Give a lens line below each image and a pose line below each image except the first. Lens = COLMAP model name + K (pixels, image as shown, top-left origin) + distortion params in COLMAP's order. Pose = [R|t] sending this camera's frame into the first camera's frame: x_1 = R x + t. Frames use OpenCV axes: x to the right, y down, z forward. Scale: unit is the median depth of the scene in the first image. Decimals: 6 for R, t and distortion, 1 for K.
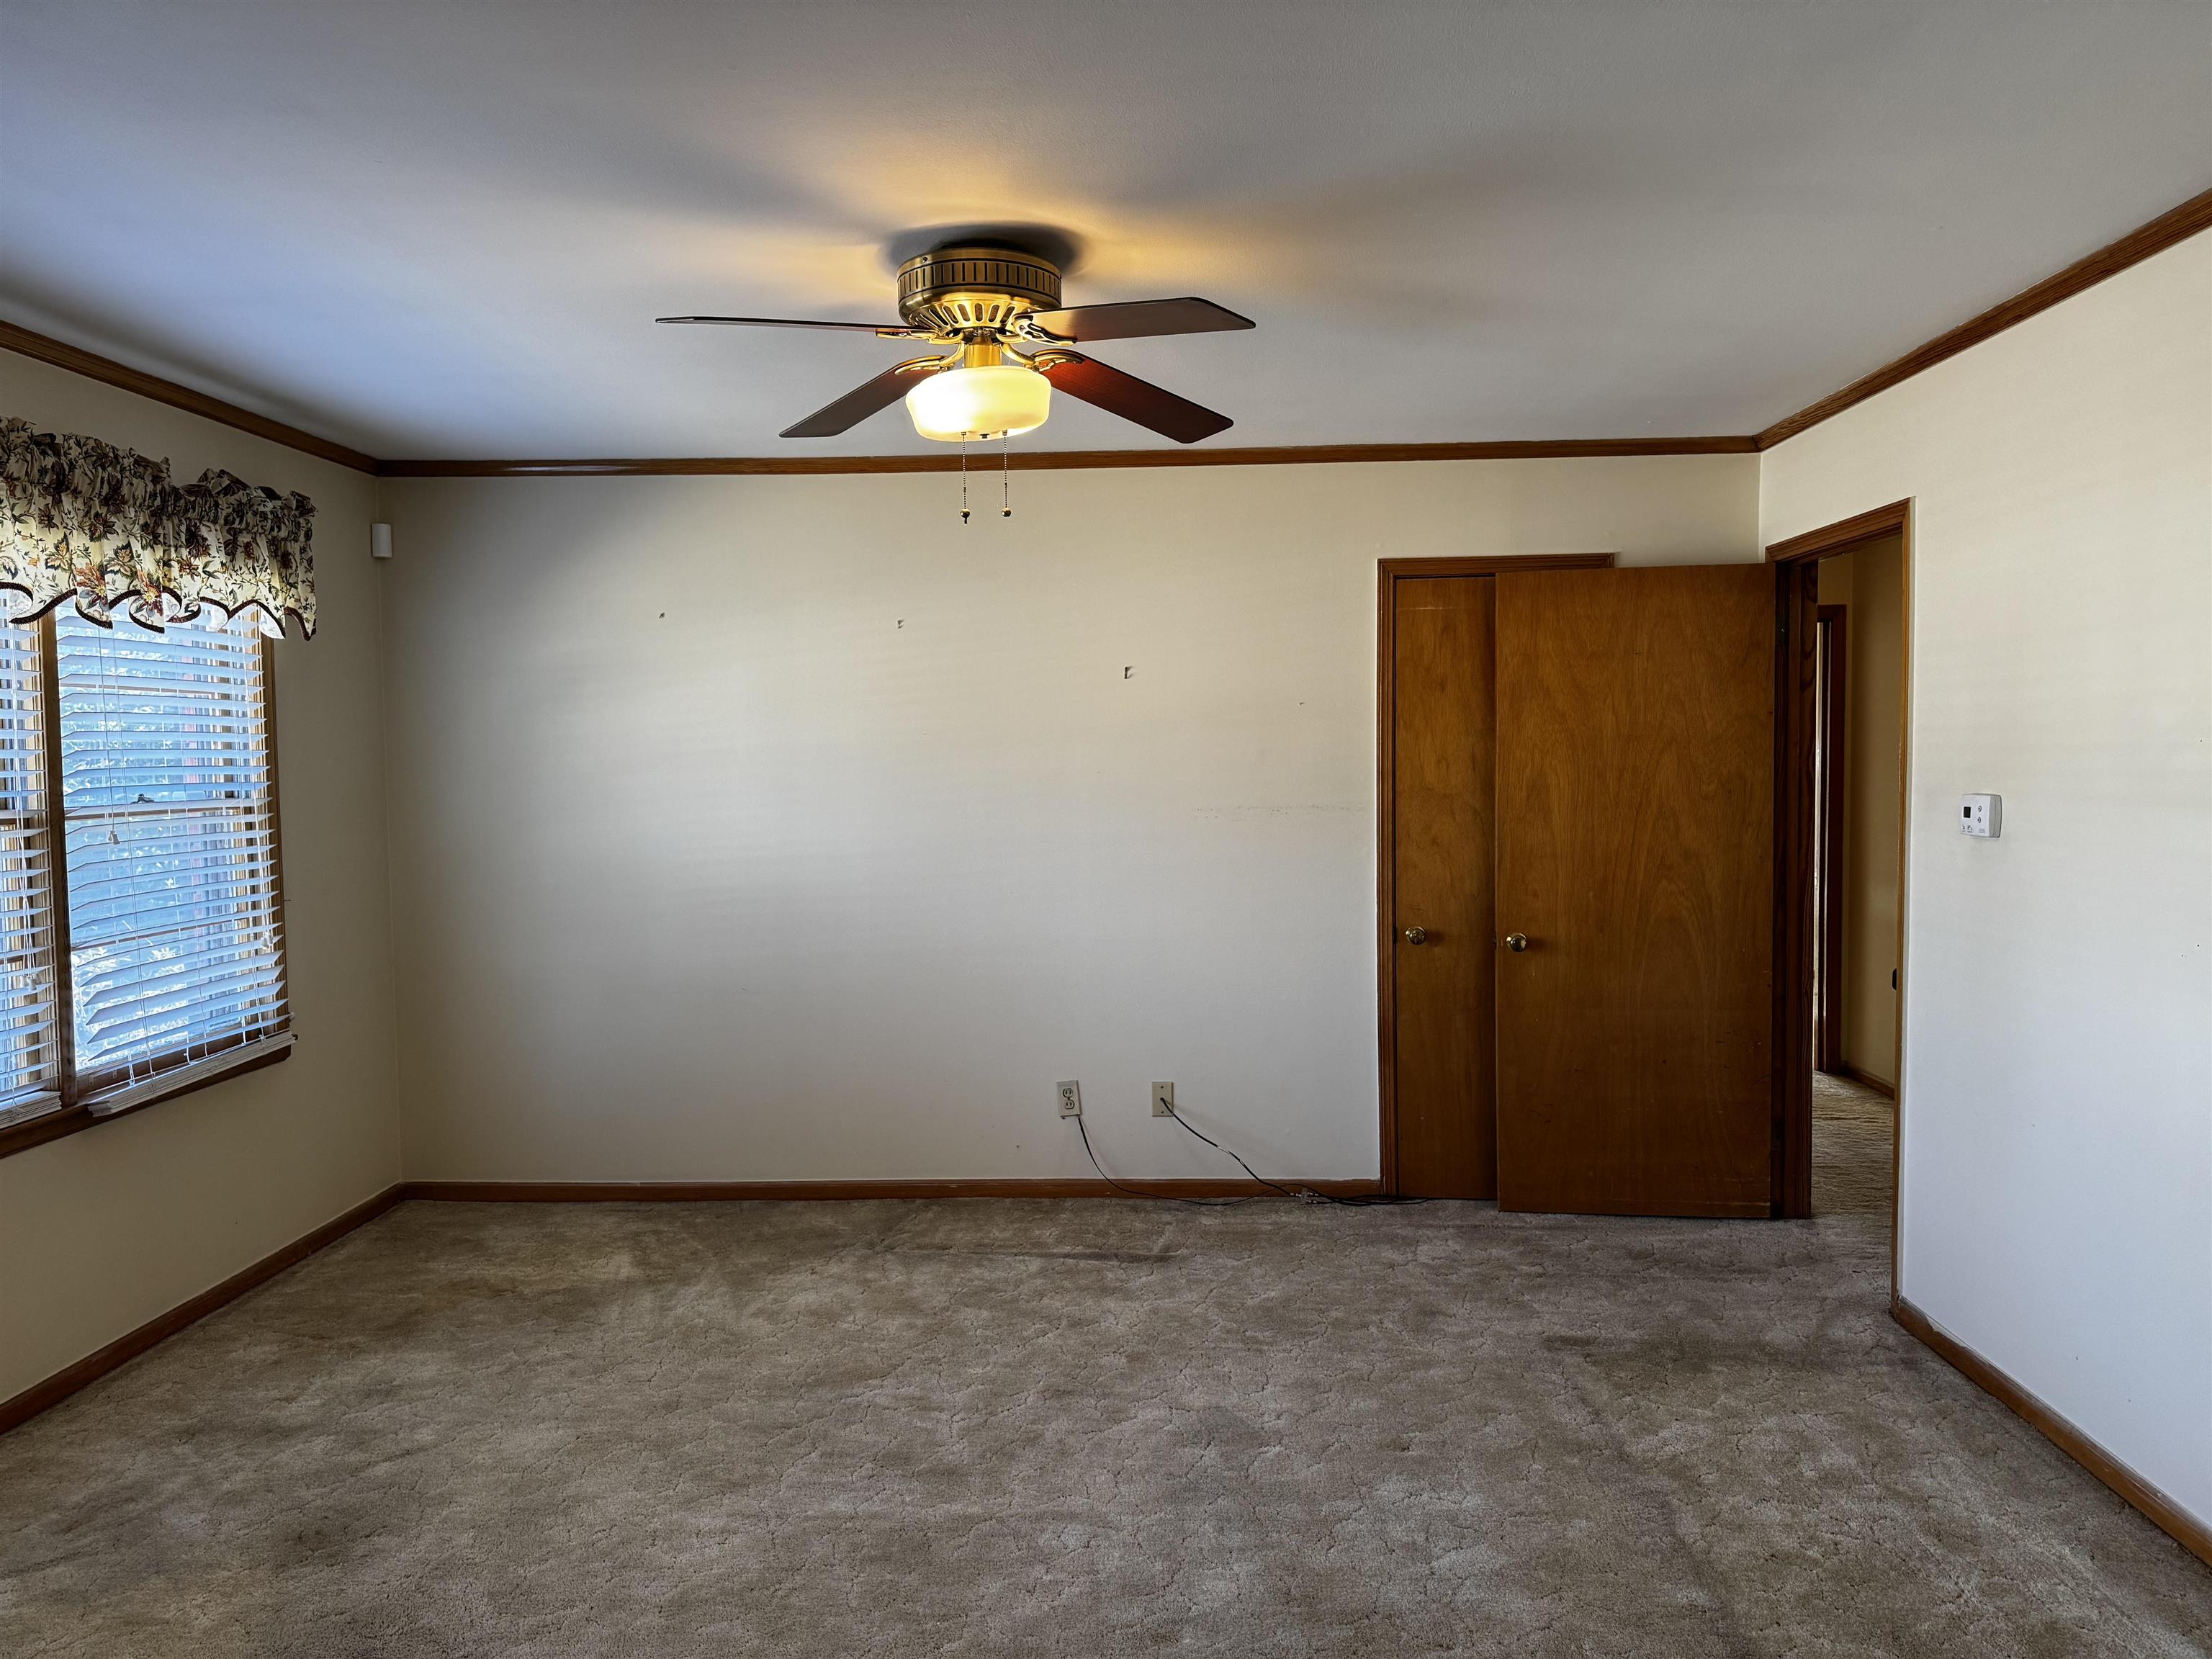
lens RADIAL K [[1539.7, 0, 1122.2], [0, 1539.7, 830.8], [0, 0, 1]] dist [0.051821, -0.073459]
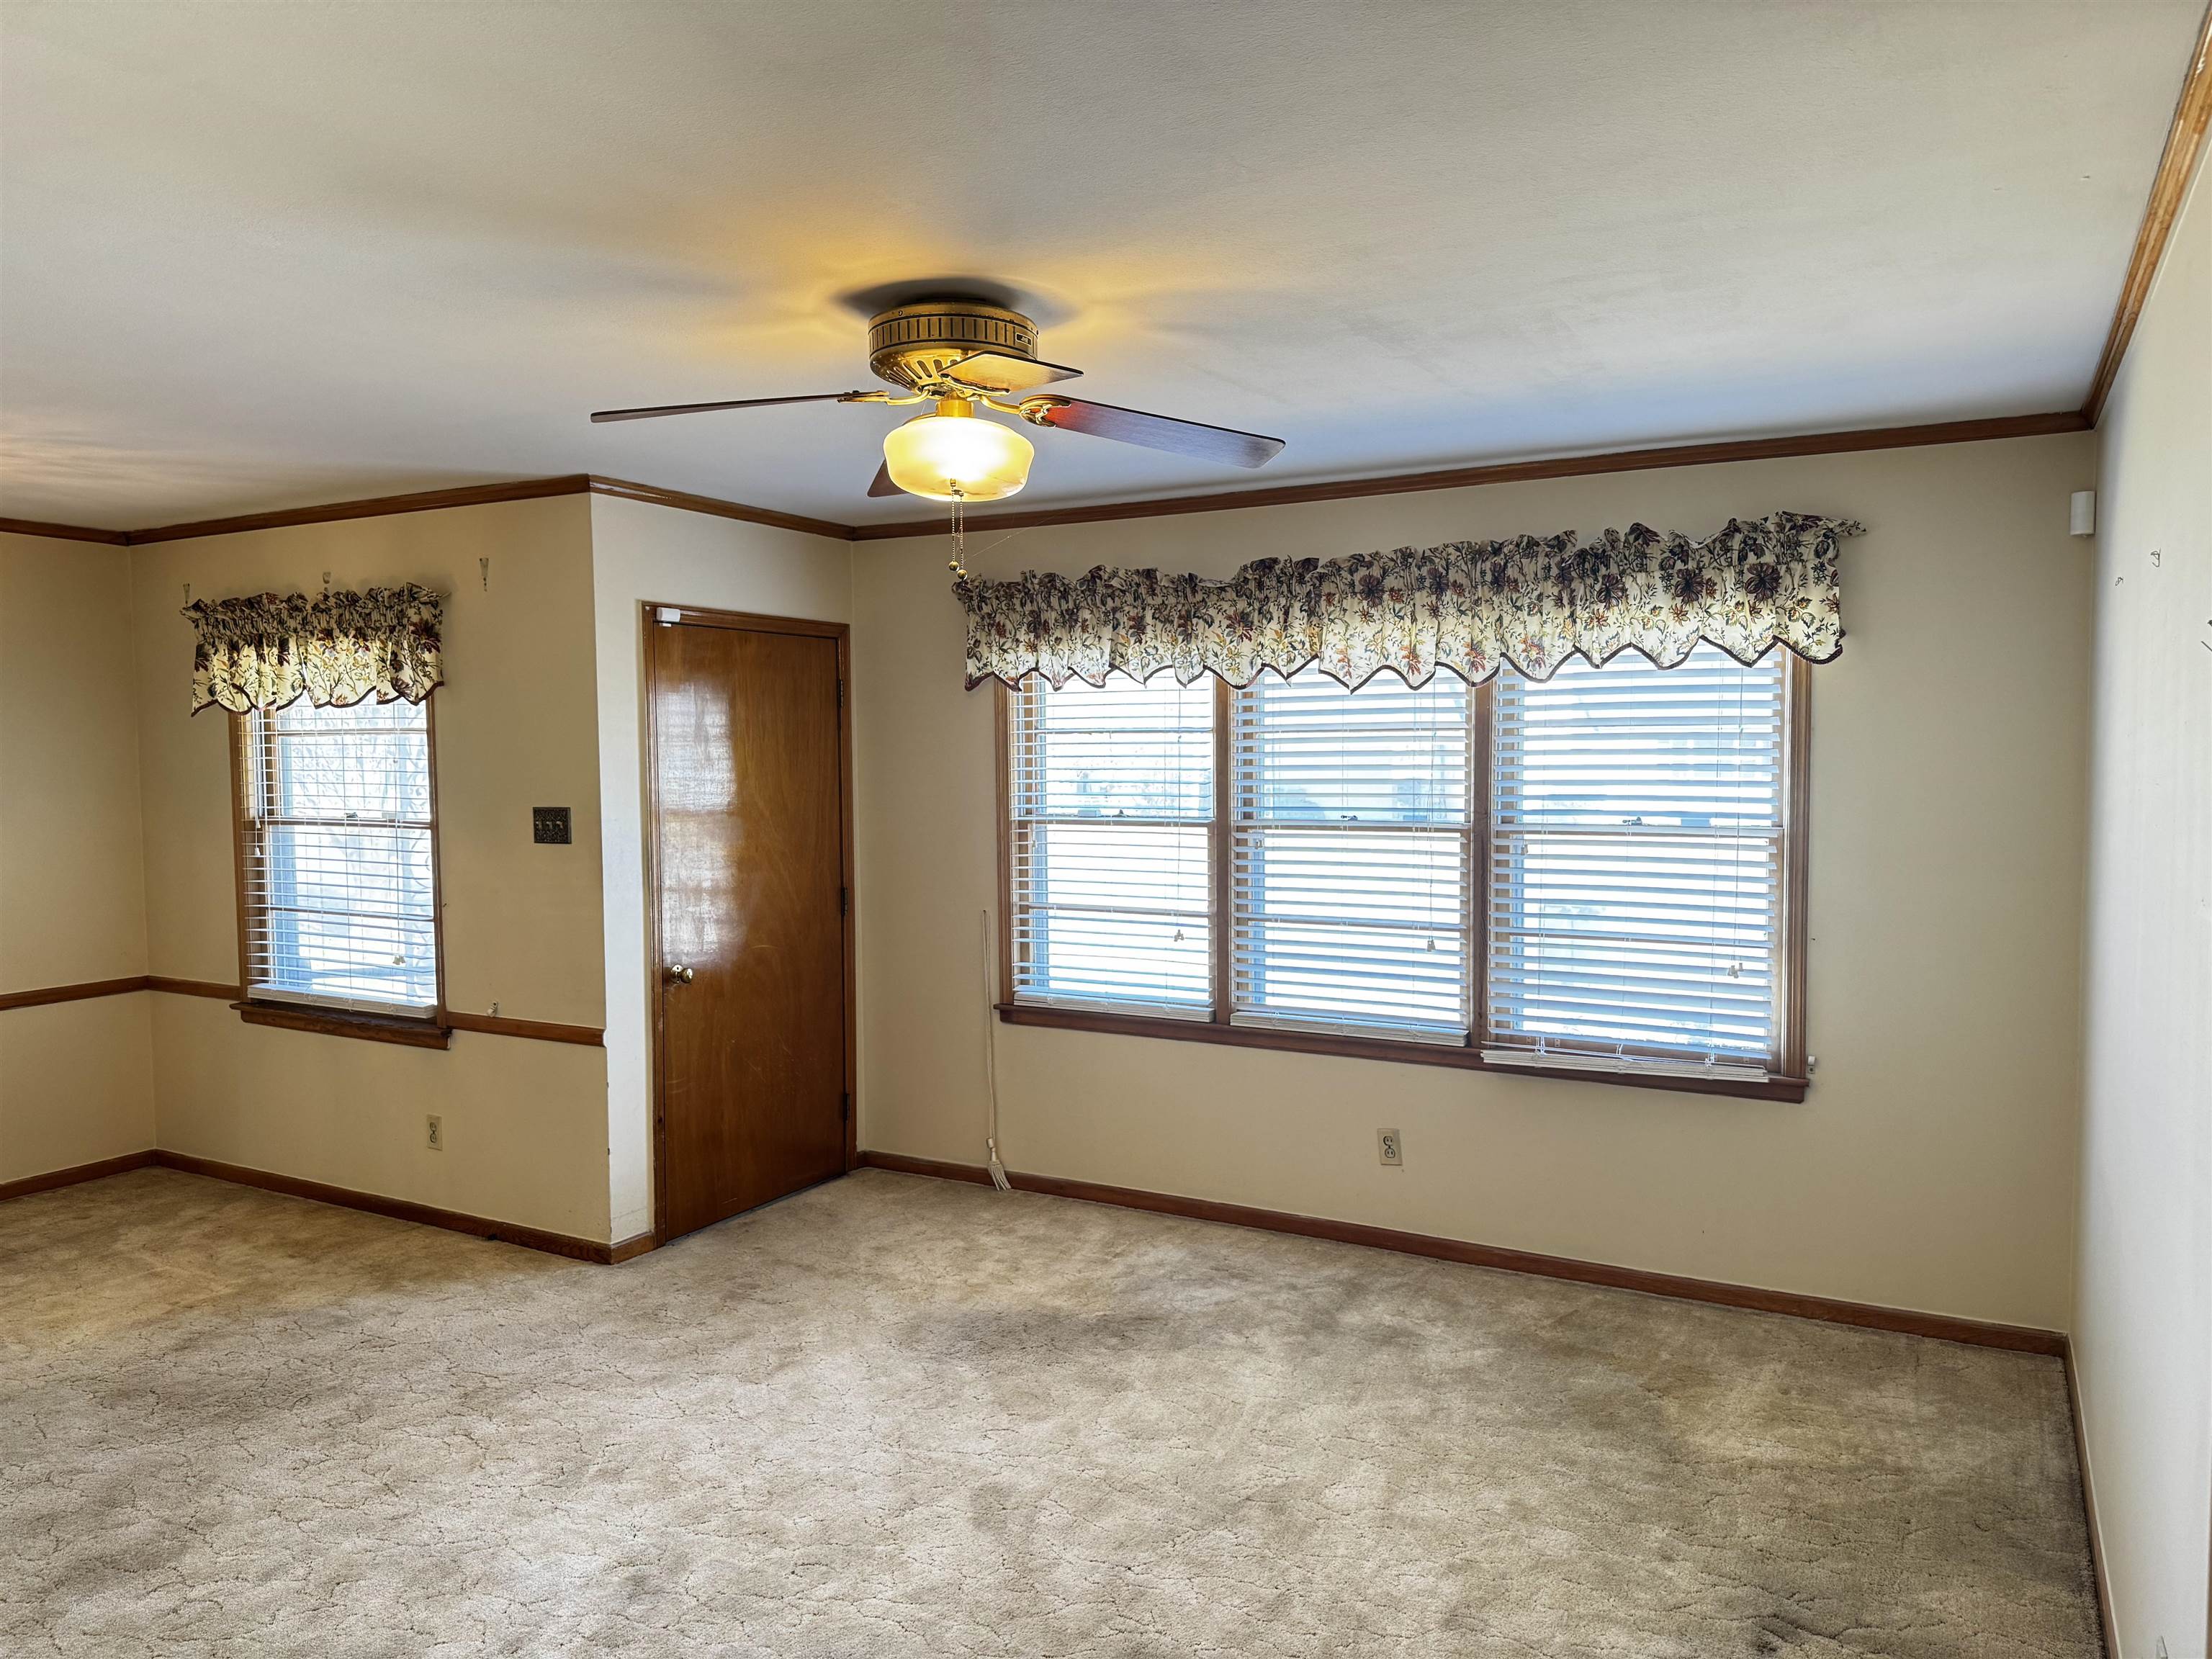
lens RADIAL K [[1539.7, 0, 1118.6], [0, 1539.7, 830.1], [0, 0, 1]] dist [0.051821, -0.073459]
pose [[-0.451238, 0.061024, -0.890315, 0.493068], [-0.033368, 0.995808, 0.085167, -0.087146], [0.891779, 0.068139, -0.447310, 1.032703]]
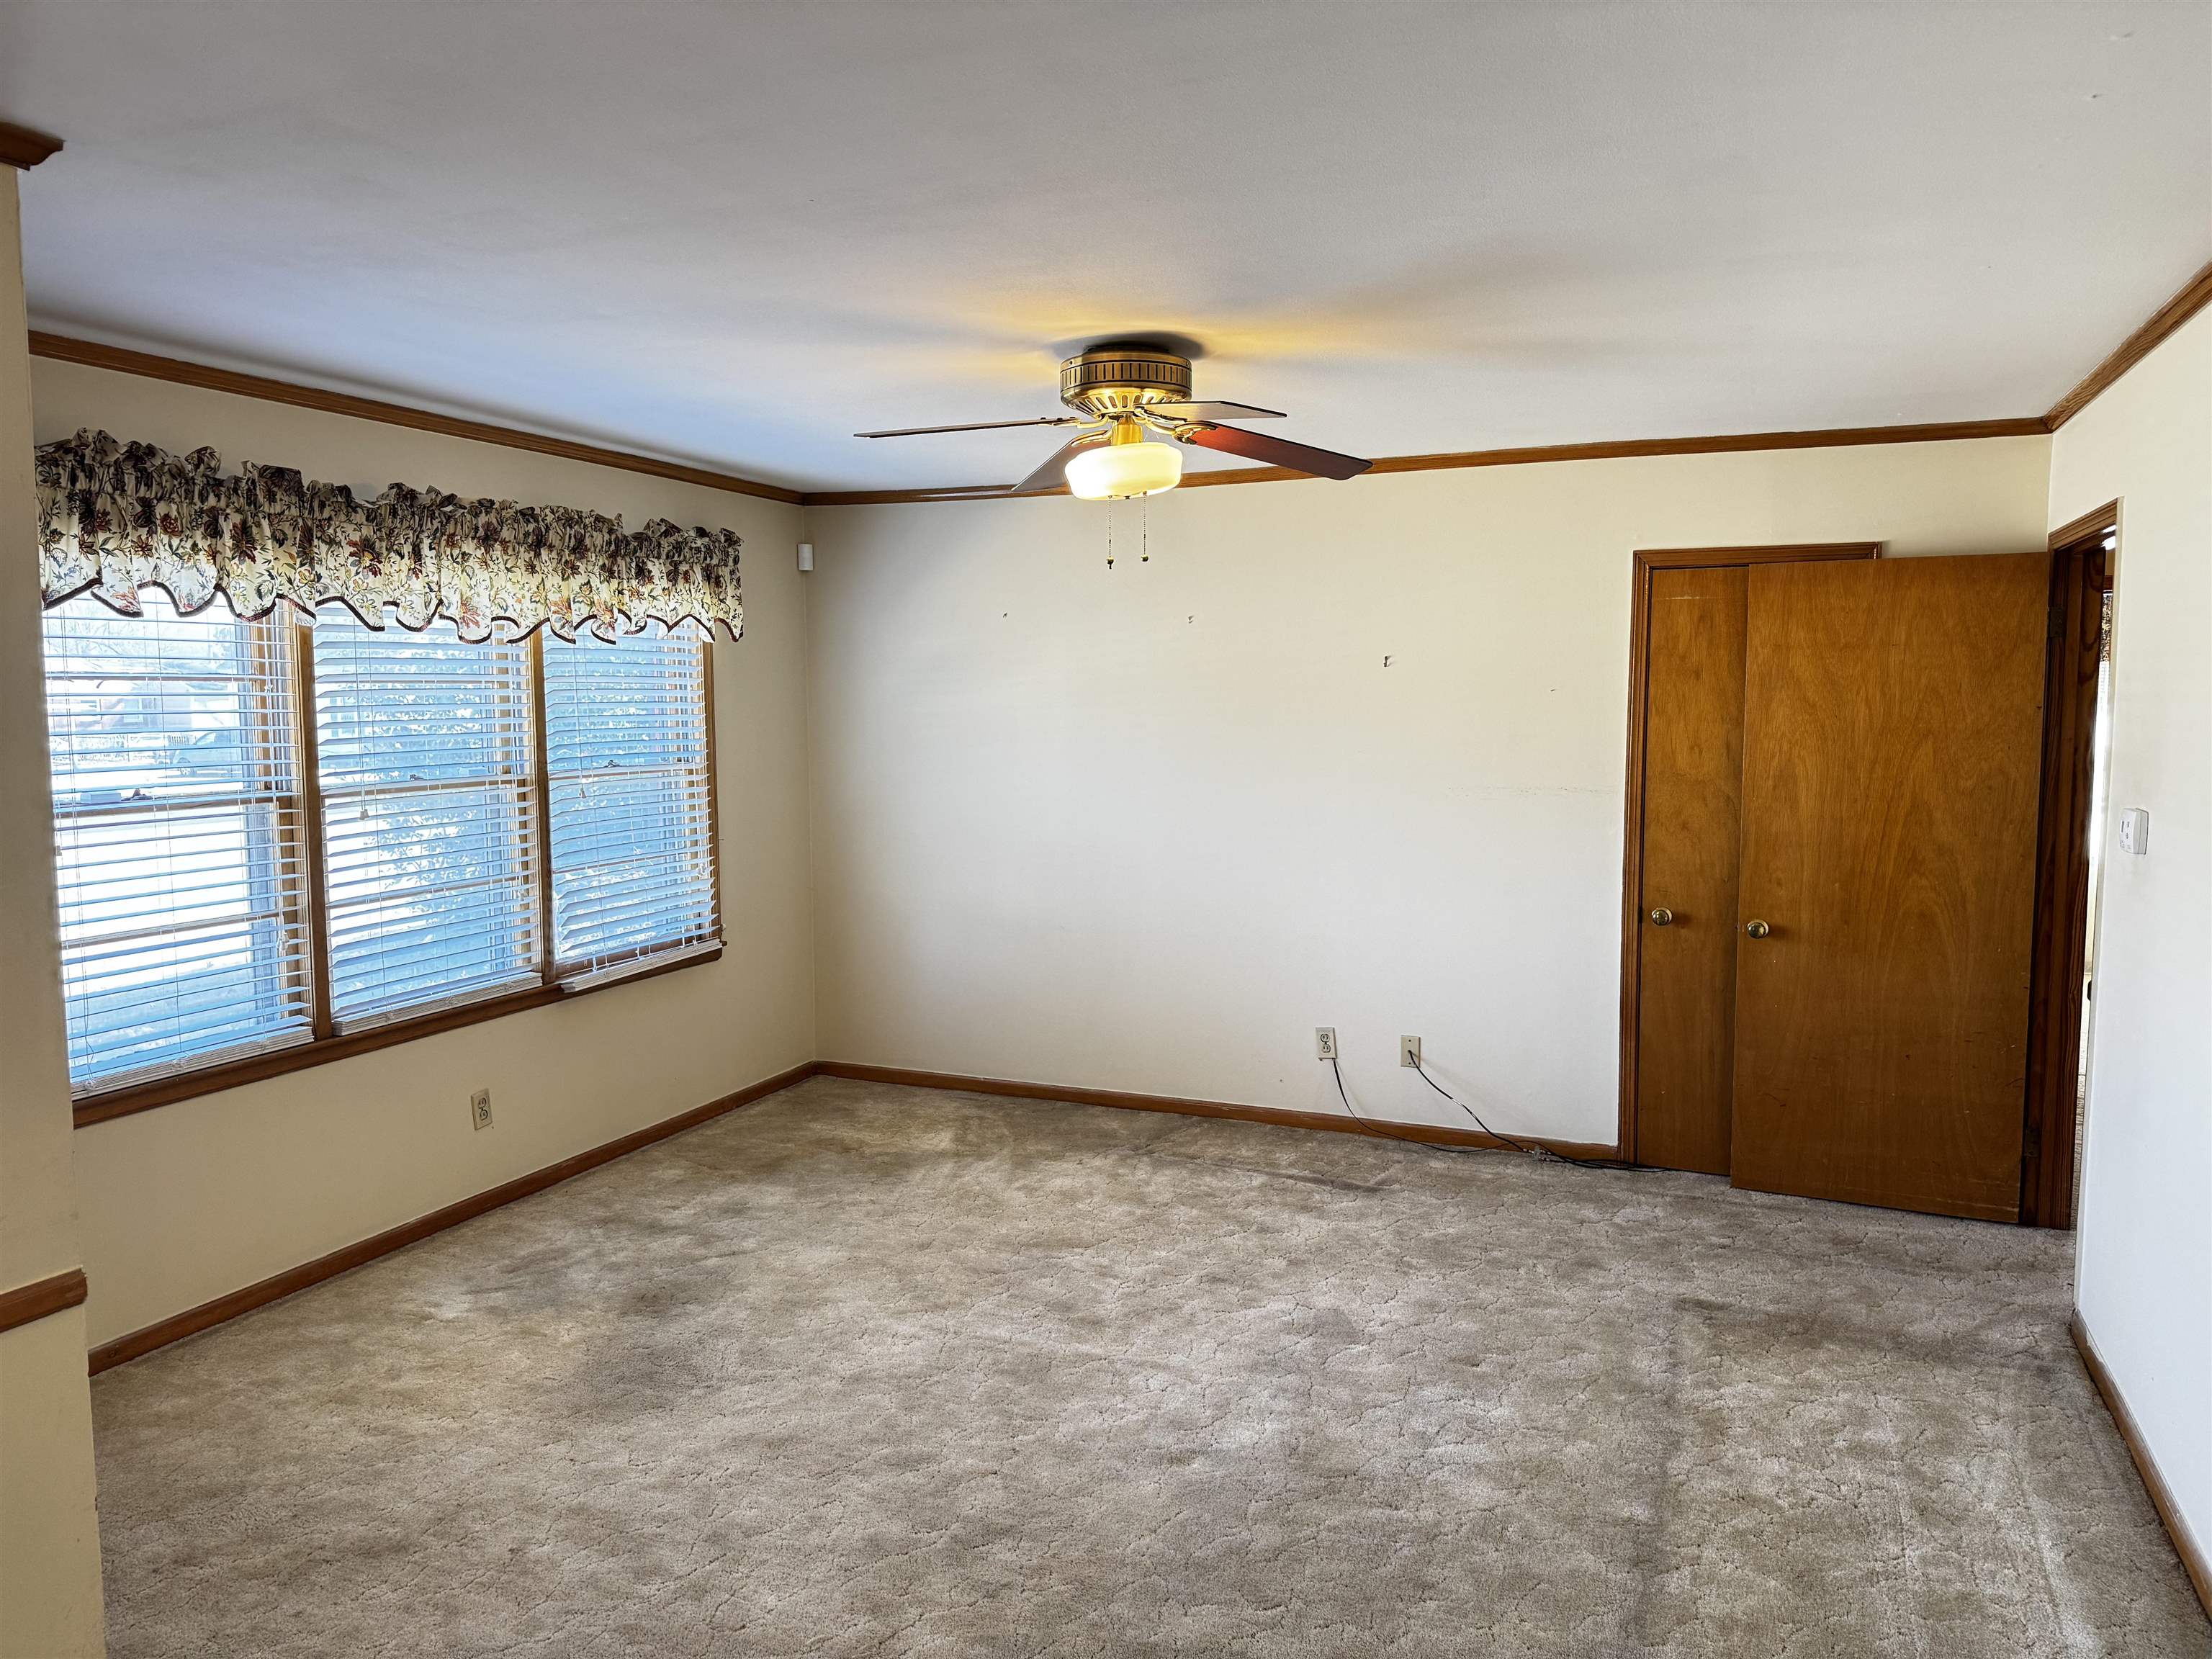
lens RADIAL K [[1539.7, 0, 1119.2], [0, 1539.7, 827.8], [0, 0, 1]] dist [0.051821, -0.073459]
pose [[0.940616, 0.039113, -0.337212, 0.219882], [-0.025555, 0.998680, 0.044555, -0.031496], [0.338509, -0.033291, 0.940374, -0.112996]]
